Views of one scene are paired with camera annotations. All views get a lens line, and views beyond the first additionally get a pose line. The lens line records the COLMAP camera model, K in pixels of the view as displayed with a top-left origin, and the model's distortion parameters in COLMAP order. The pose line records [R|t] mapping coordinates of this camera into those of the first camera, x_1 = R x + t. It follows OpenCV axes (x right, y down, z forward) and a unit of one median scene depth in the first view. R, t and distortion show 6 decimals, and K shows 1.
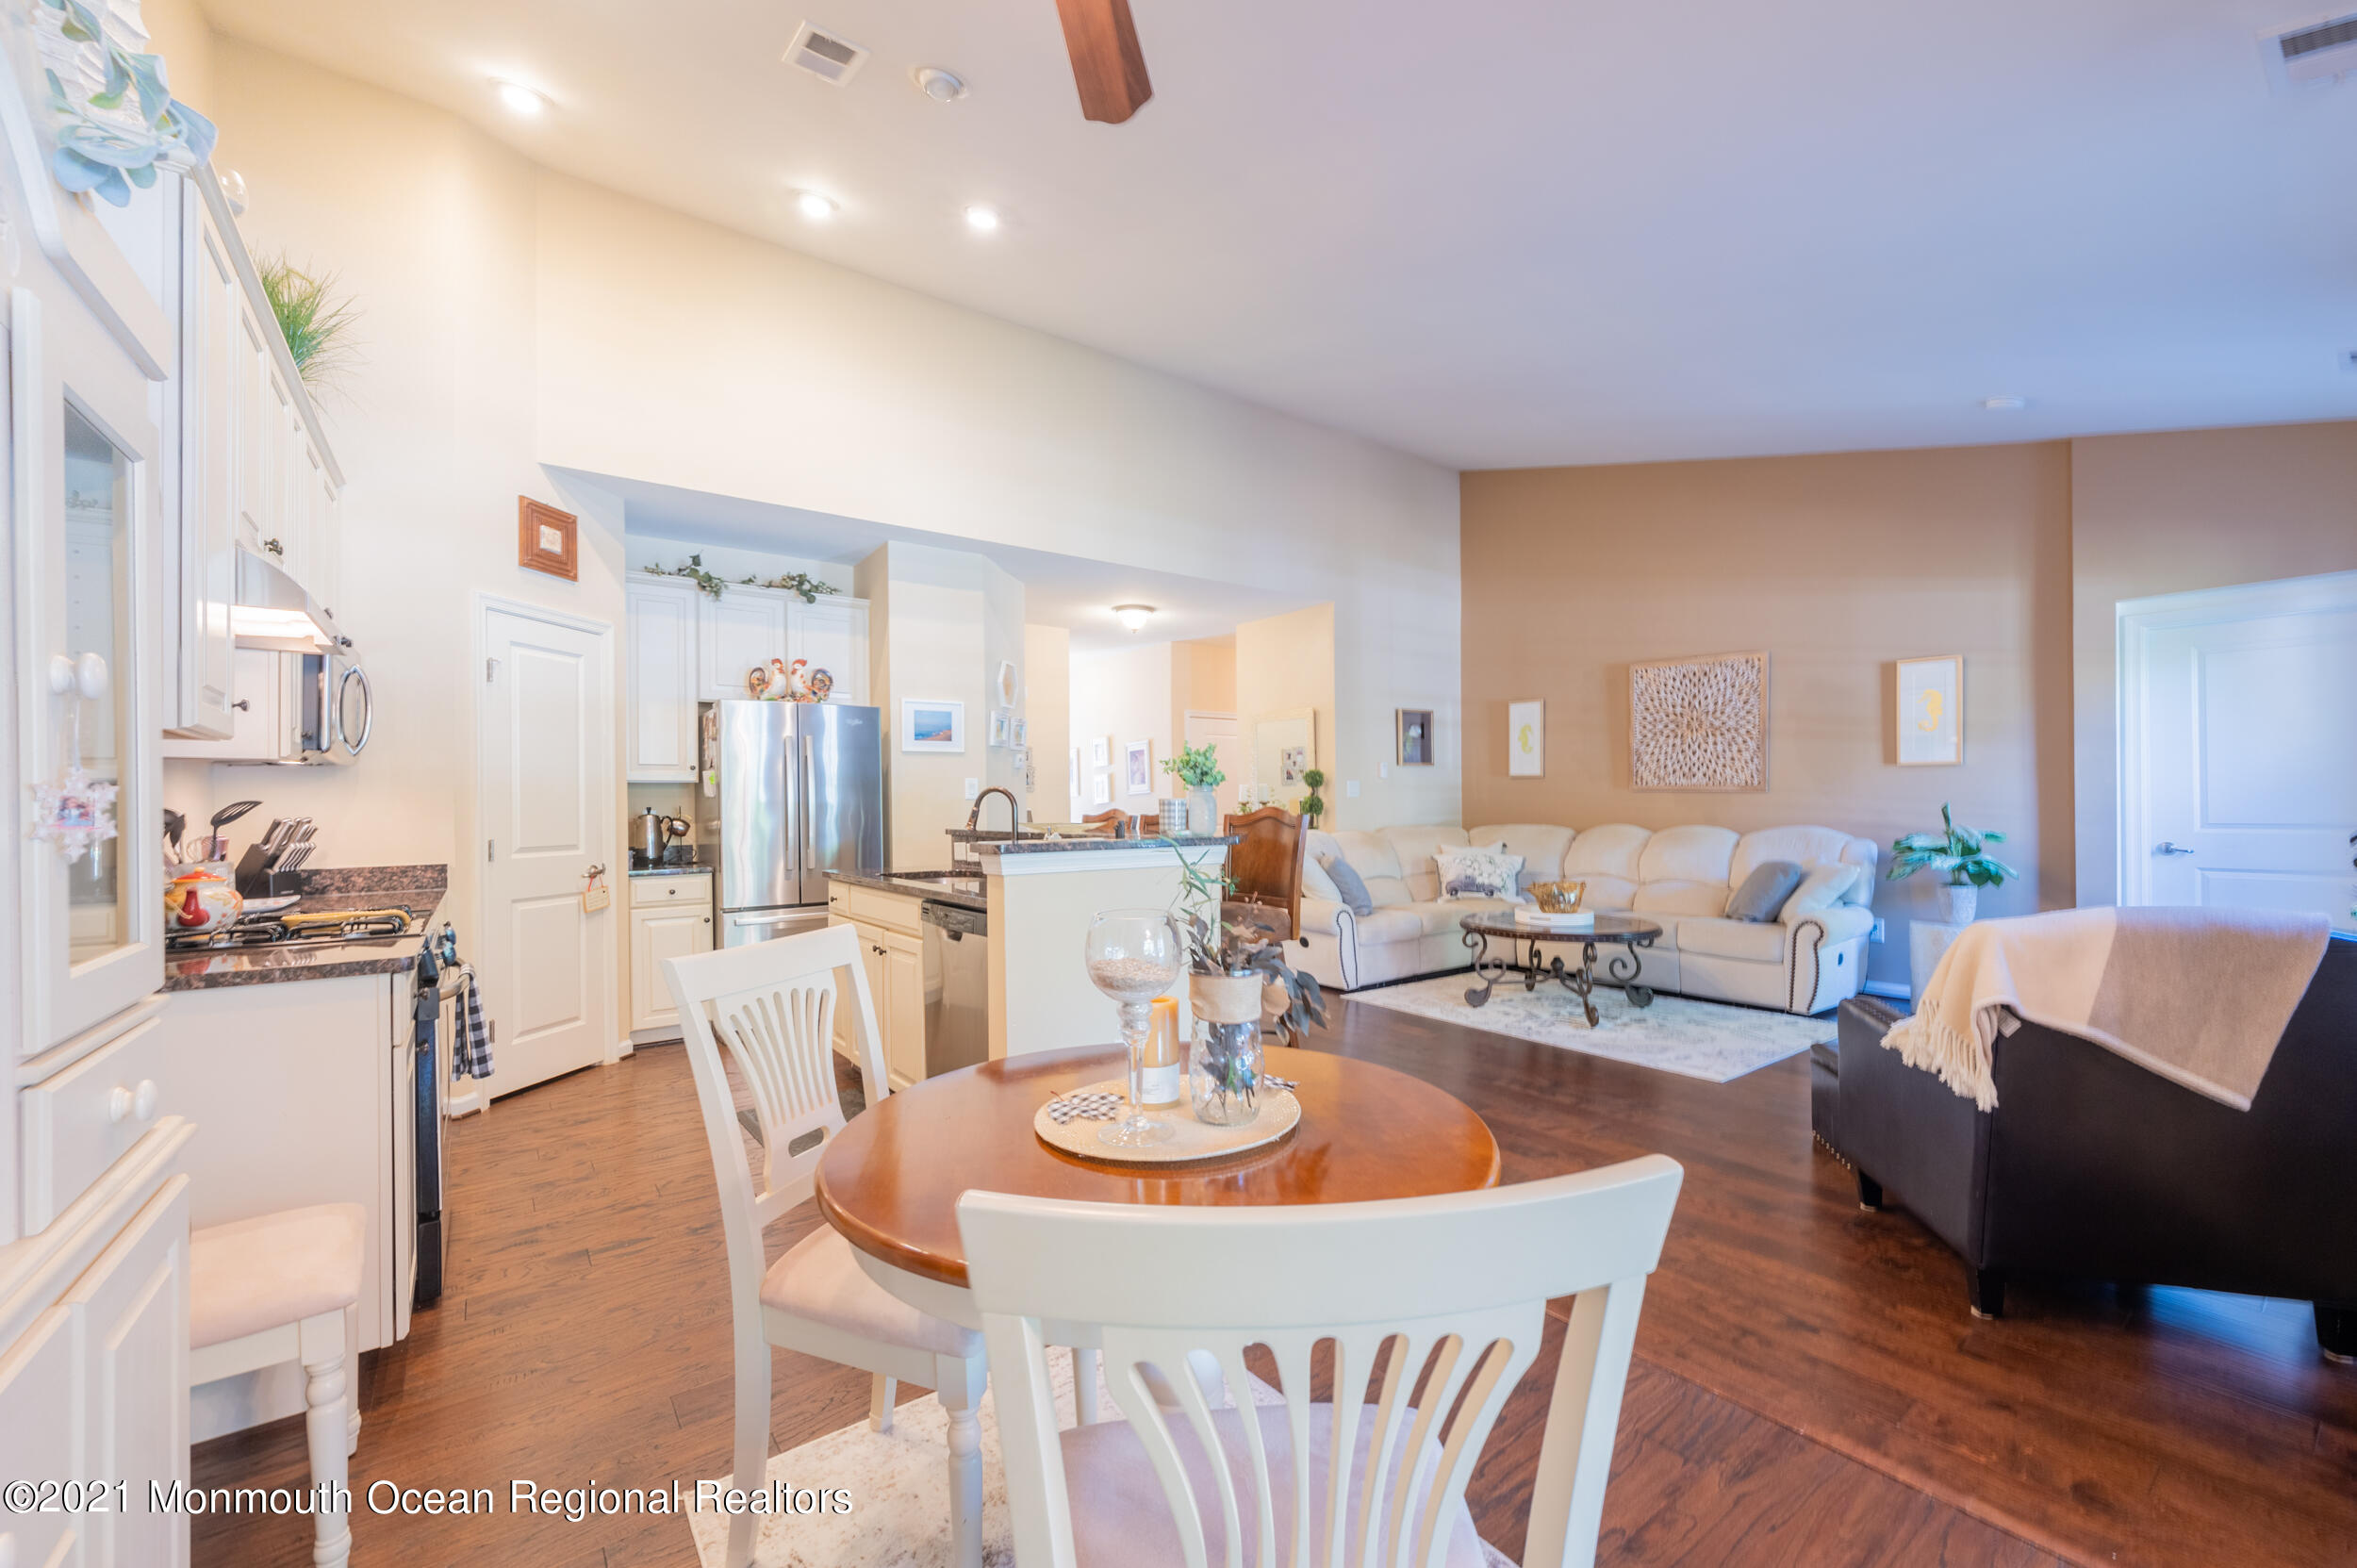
lens RADIAL K [[945.6, 0, 1191.4], [0, 945.6, 797.3], [0, 0, 1]] dist [0.005099, -0.000779]
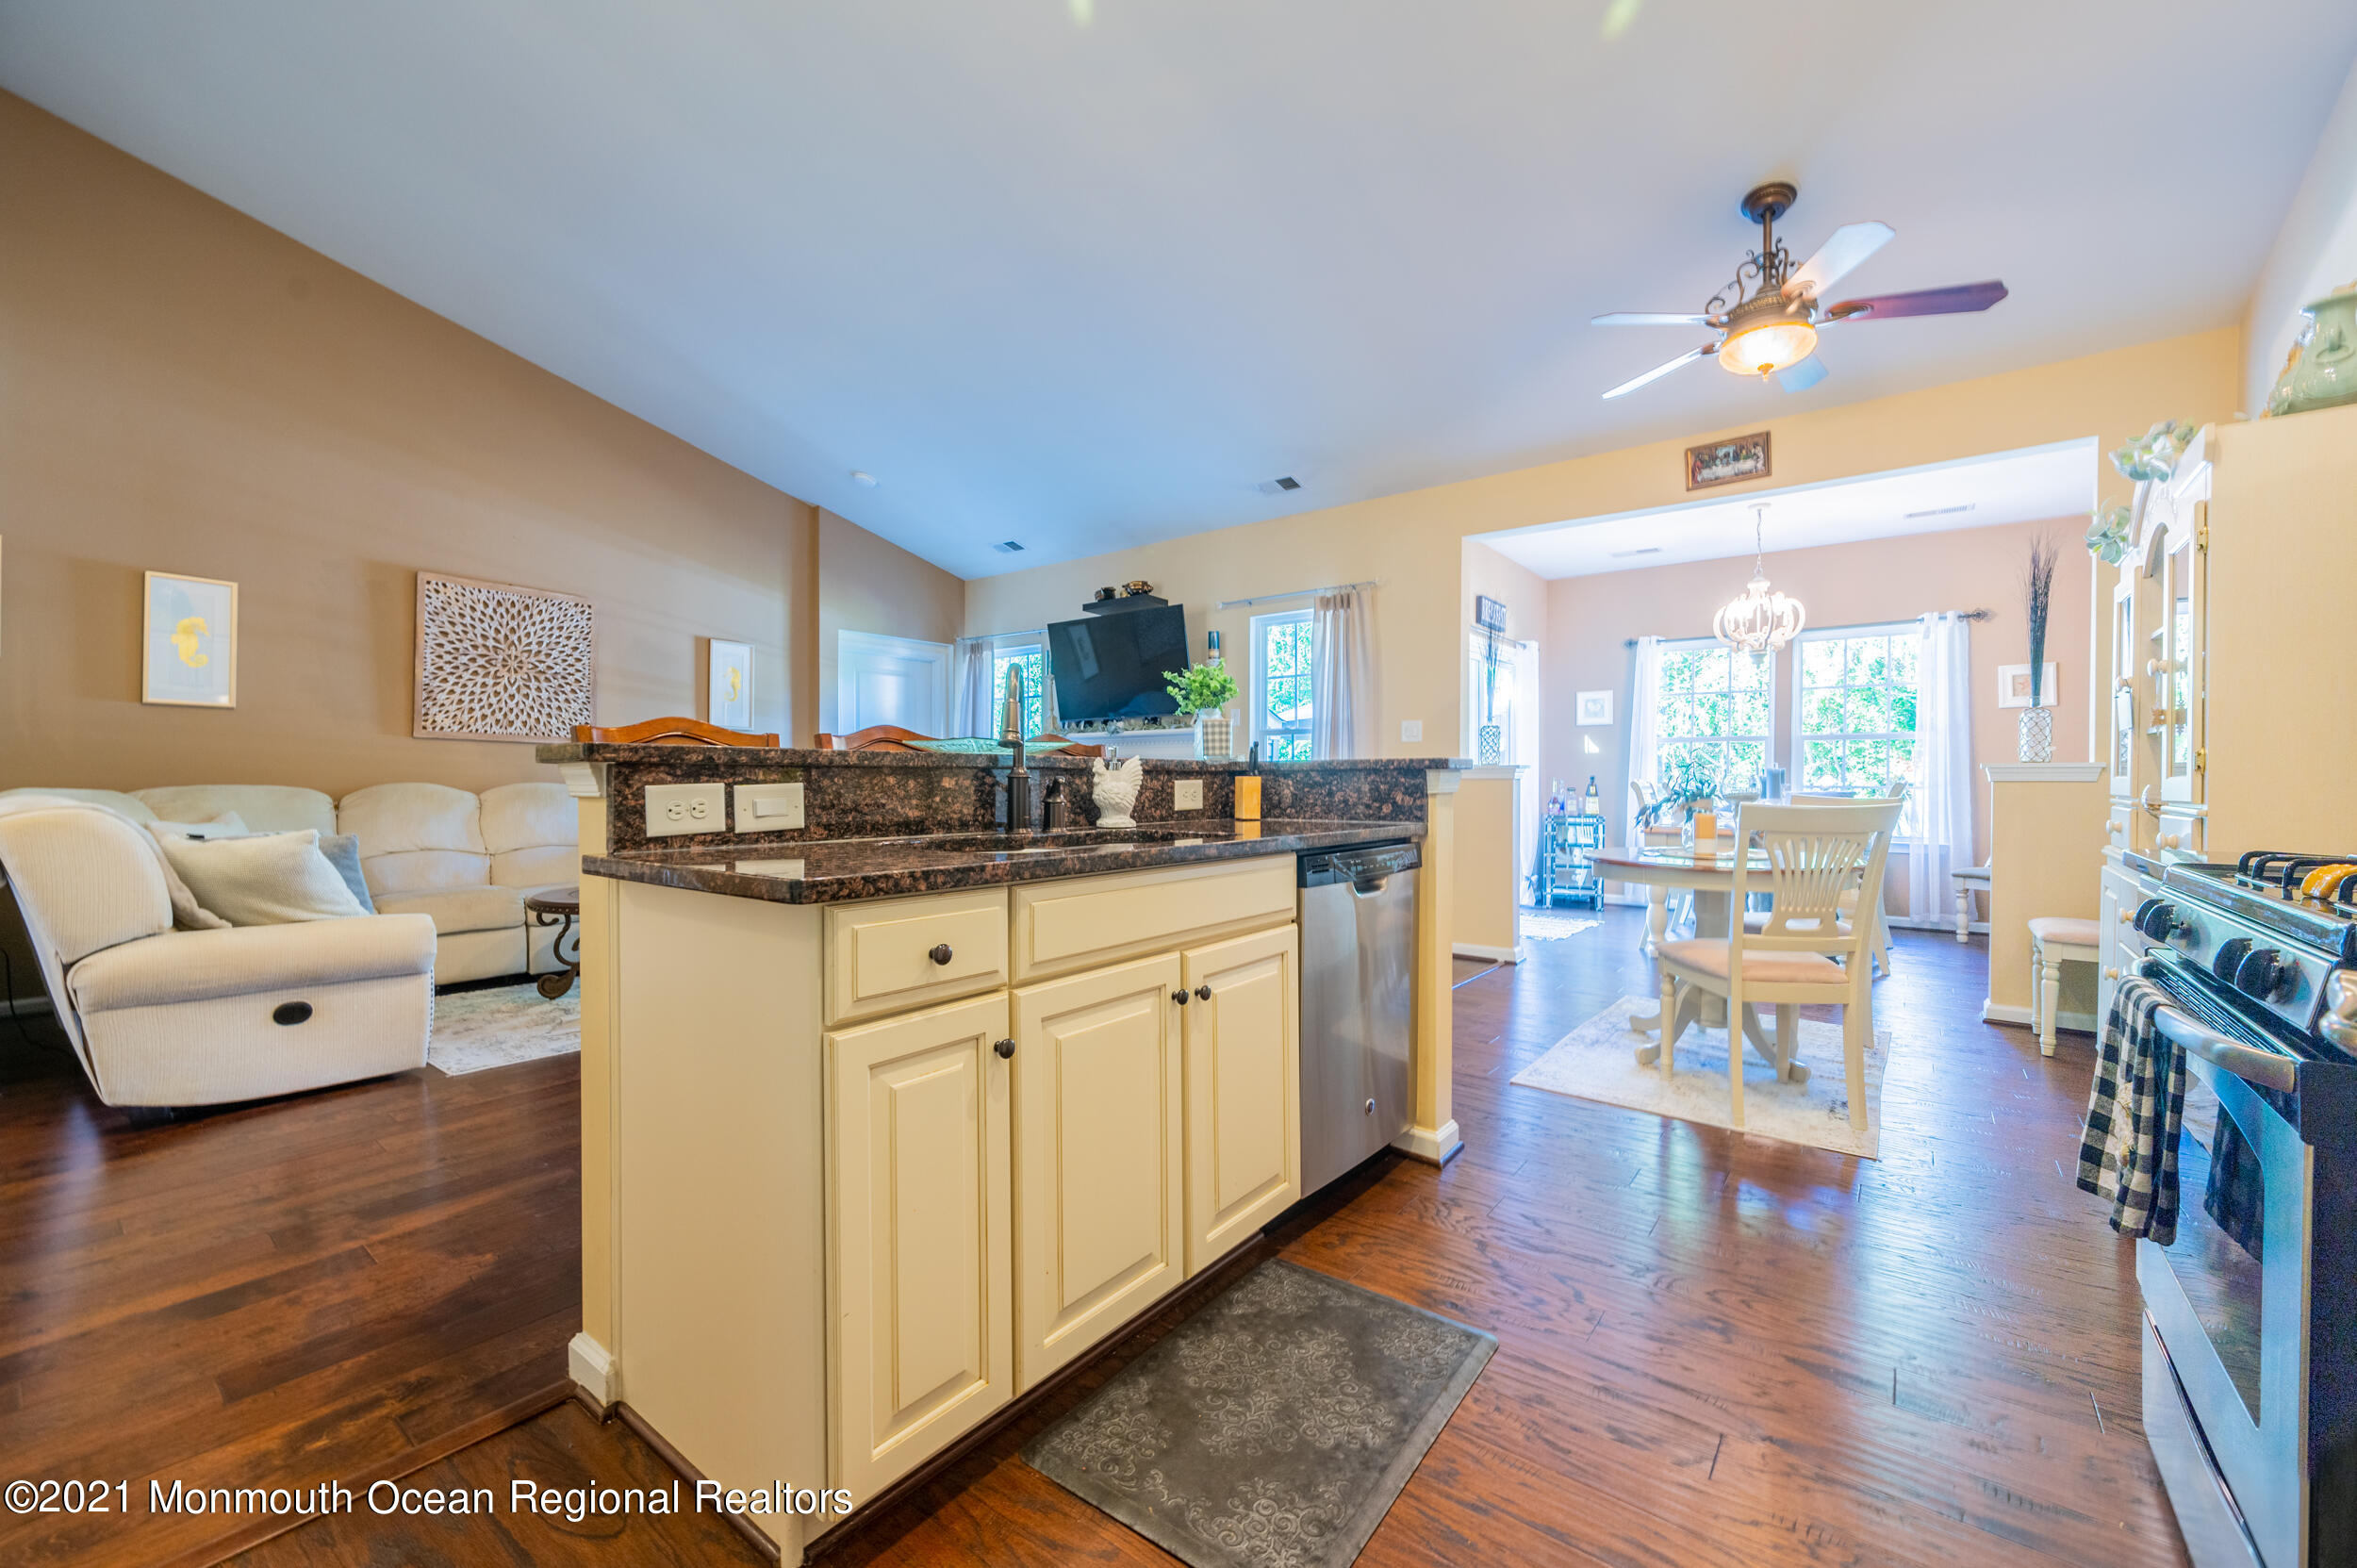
lens RADIAL K [[945.6, 0, 1182.1], [0, 945.6, 782.3], [0, 0, 1]] dist [0.005099, -0.000779]
pose [[-0.261778, 0.008126, 0.965094, -0.532841], [-0.002098, 0.999957, -0.008988, 0.042608], [-0.965126, -0.004378, -0.261749, 0.771734]]
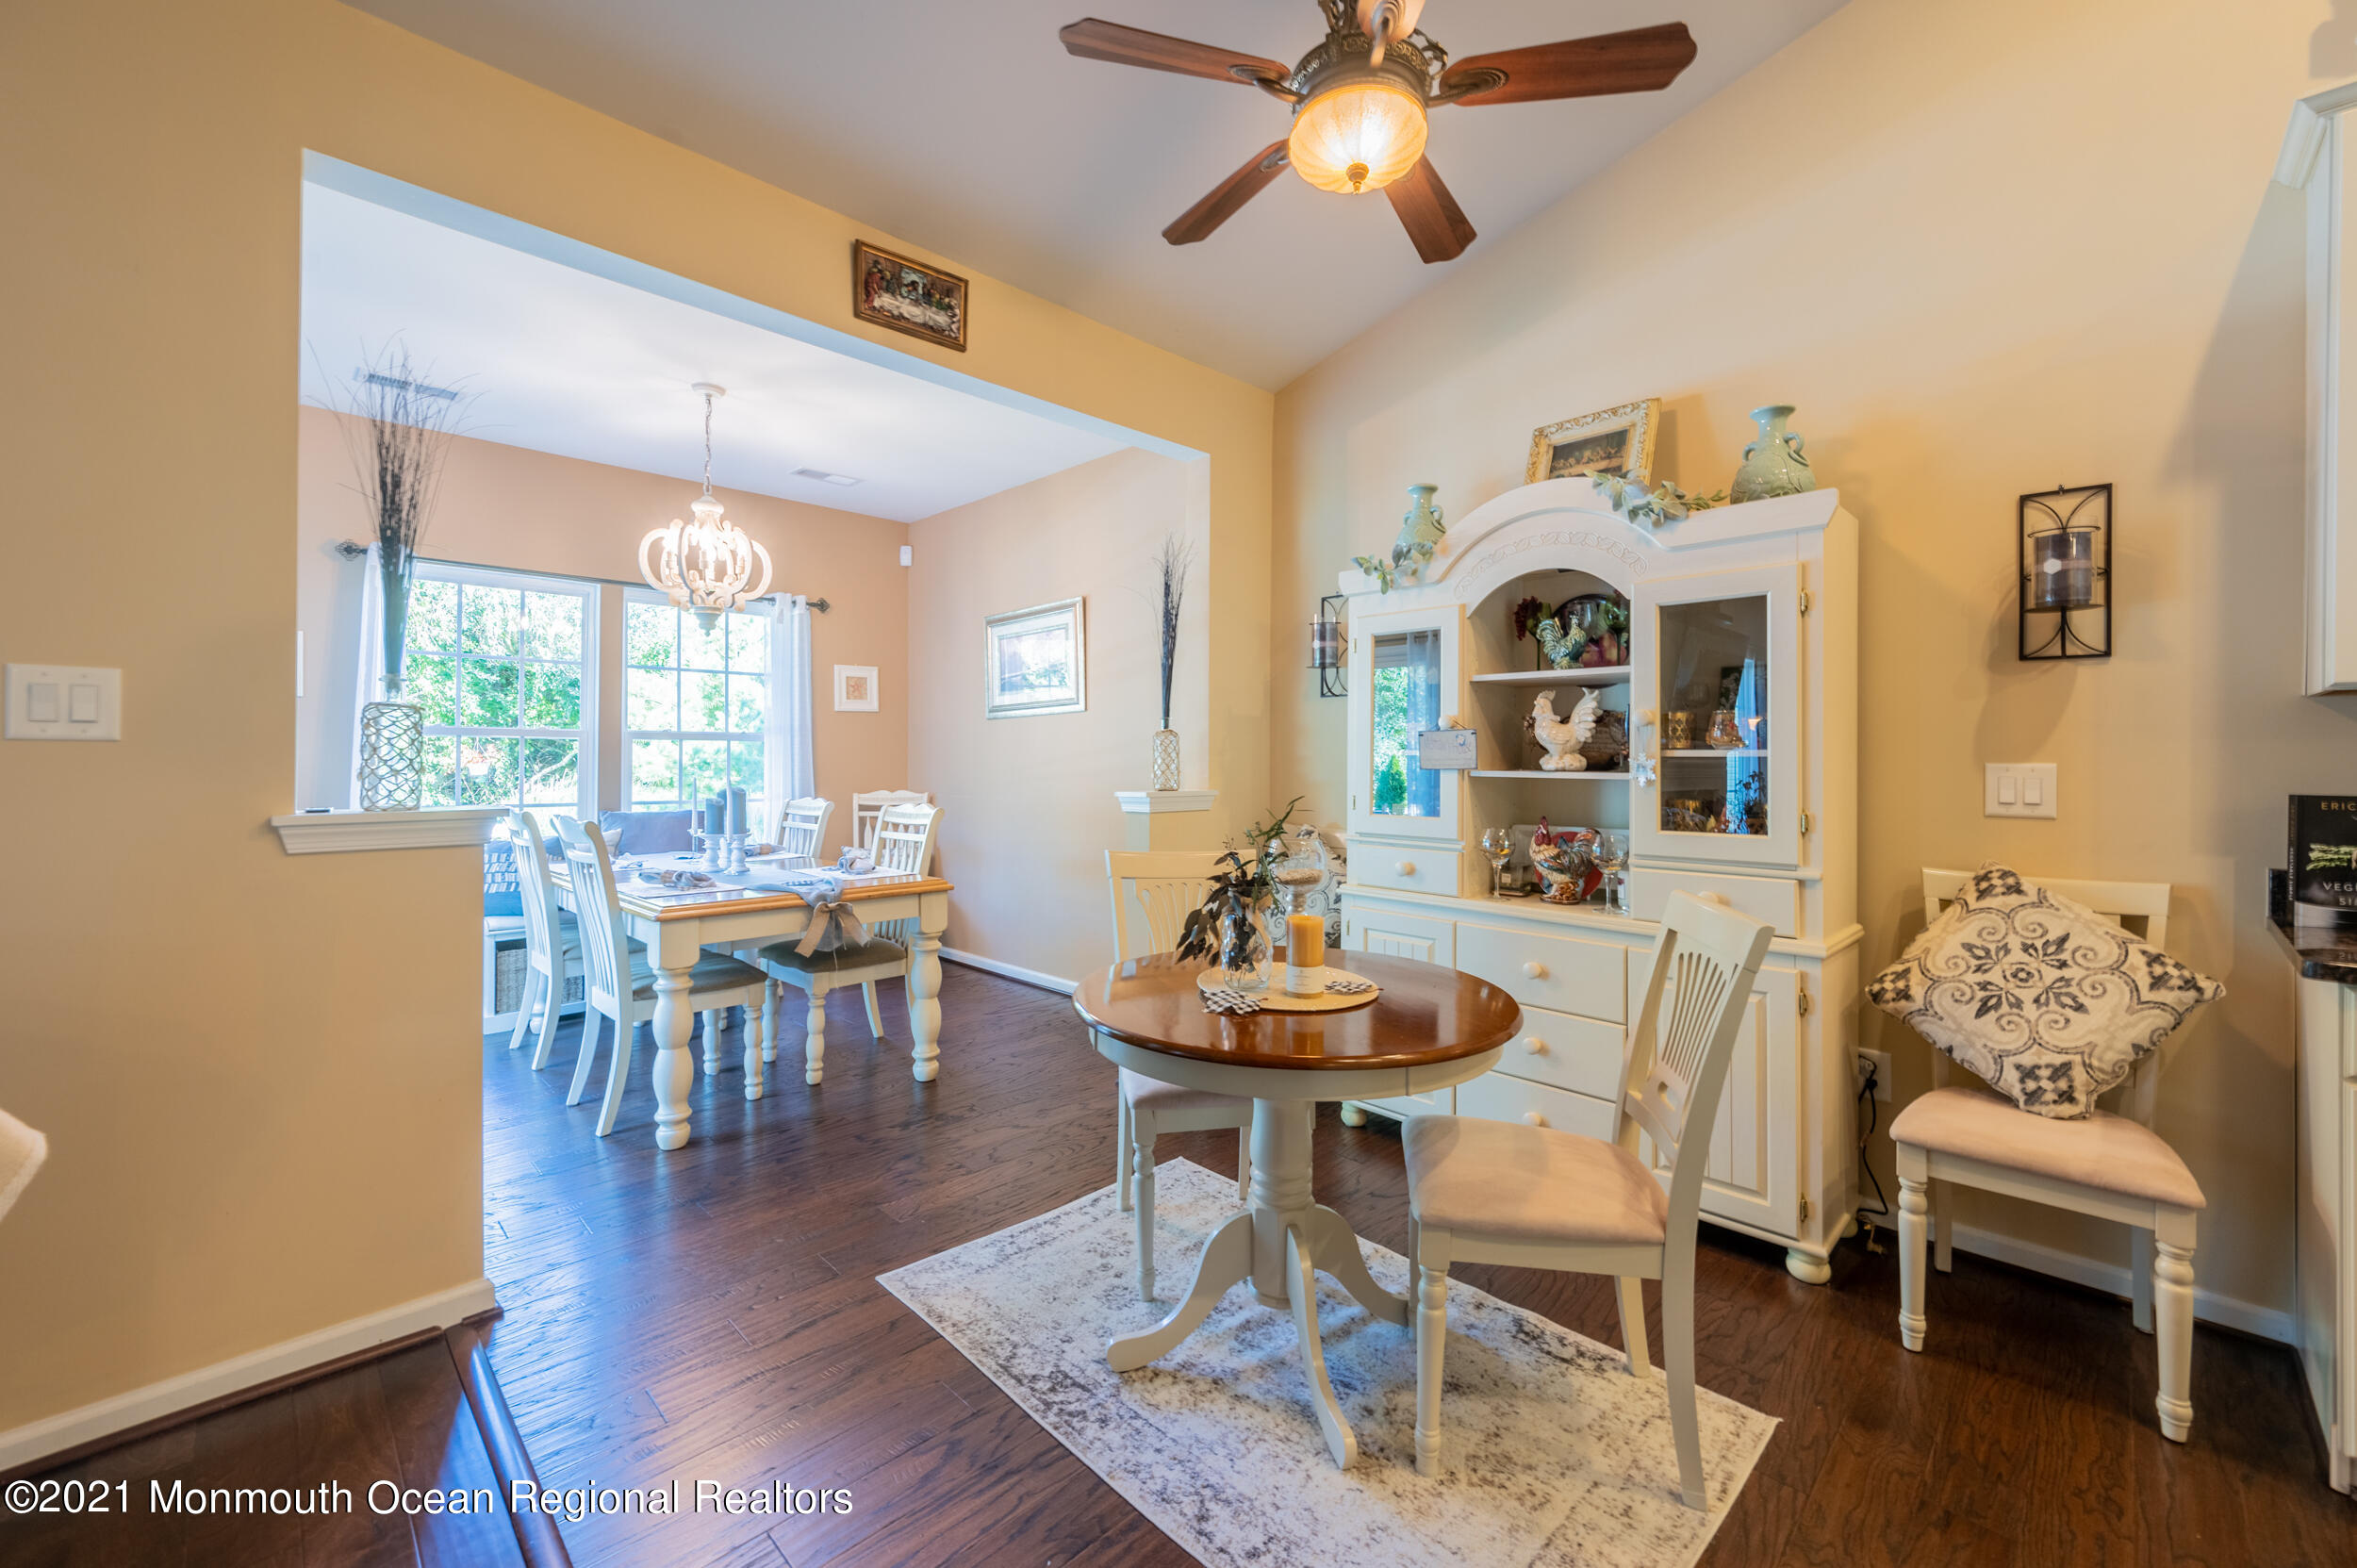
lens RADIAL K [[945.6, 0, 1184.7], [0, 945.6, 766.8], [0, 0, 1]] dist [0.005099, -0.000779]
pose [[-0.990307, 0.010710, -0.138485, 0.085574], [0.009859, 0.999928, 0.006824, -0.002038], [0.138548, 0.005393, -0.990341, 0.607149]]
